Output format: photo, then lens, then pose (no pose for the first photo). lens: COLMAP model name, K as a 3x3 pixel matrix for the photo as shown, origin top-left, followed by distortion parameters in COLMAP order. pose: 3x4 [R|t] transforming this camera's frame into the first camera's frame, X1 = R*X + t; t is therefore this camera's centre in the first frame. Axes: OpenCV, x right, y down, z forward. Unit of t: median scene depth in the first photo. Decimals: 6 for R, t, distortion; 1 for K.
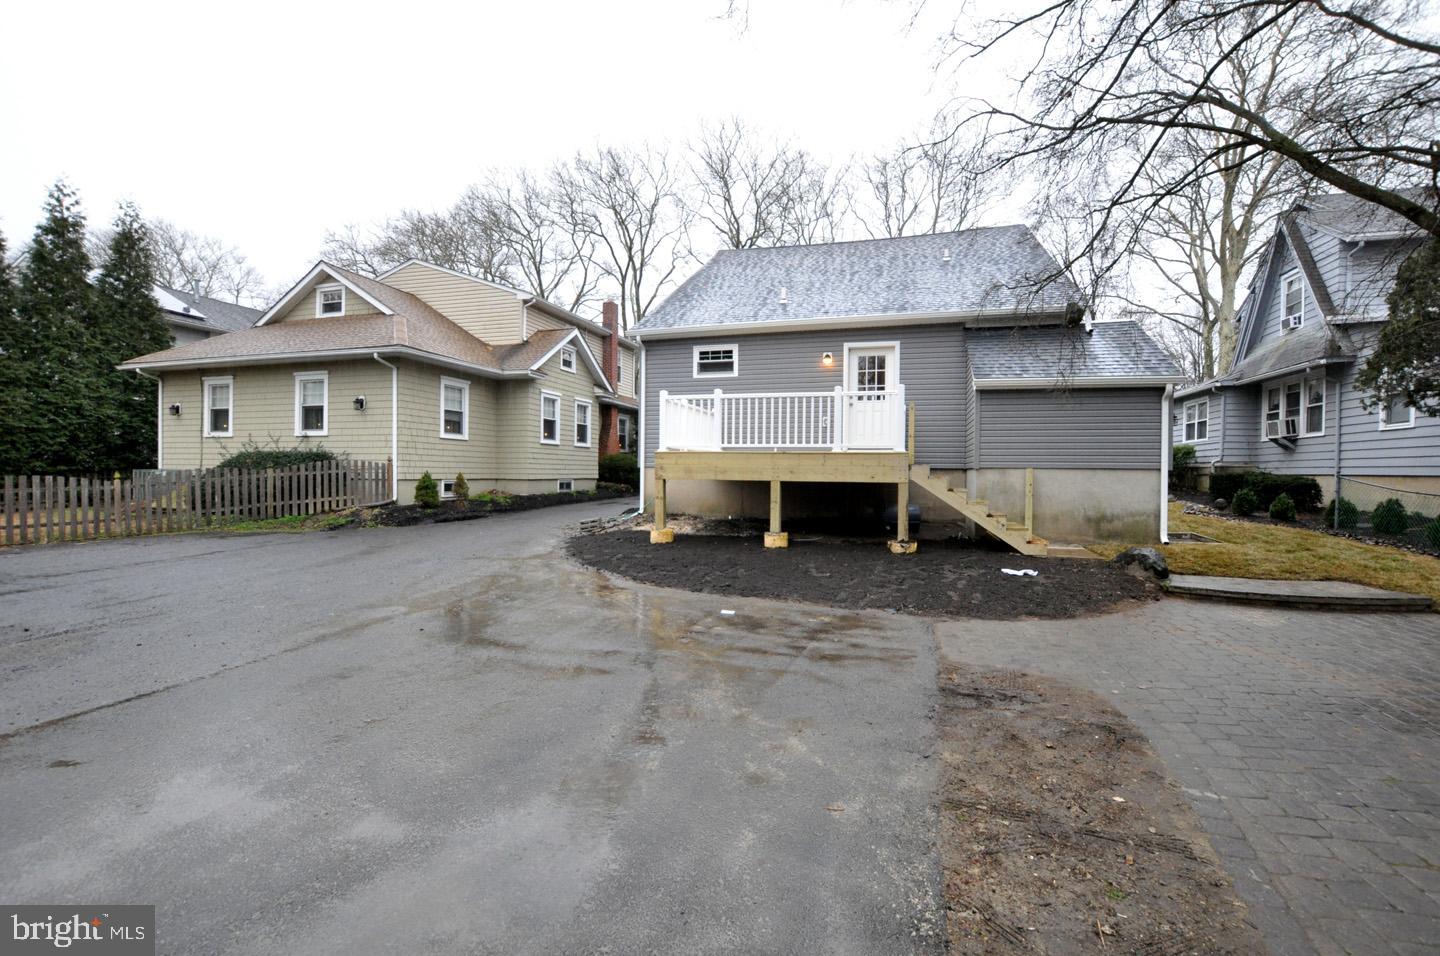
lens RADIAL K [[631.5, 0, 724.2], [0, 631.5, 479.8], [0, 0, 1]] dist [-0.033202, 0.004966]
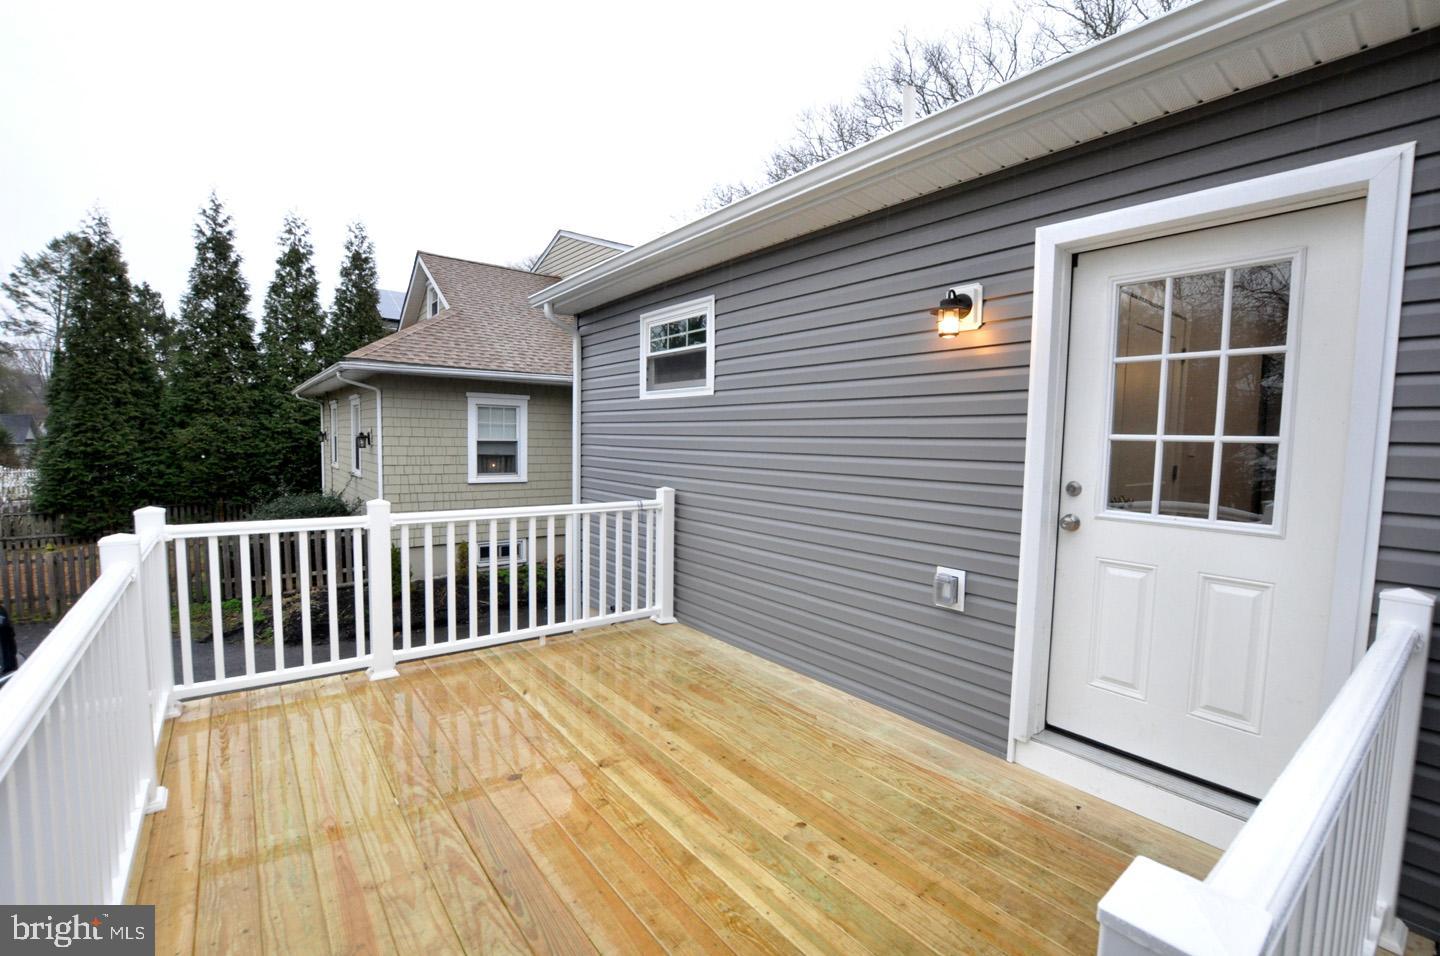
lens RADIAL K [[631.5, 0, 724.2], [0, 631.5, 479.8], [0, 0, 1]] dist [-0.033202, 0.004966]
pose [[0.808691, 0.046894, -0.586362, 0.215100], [-0.017012, 0.998265, 0.056373, -0.135531], [0.587988, -0.035614, 0.808085, 0.720811]]
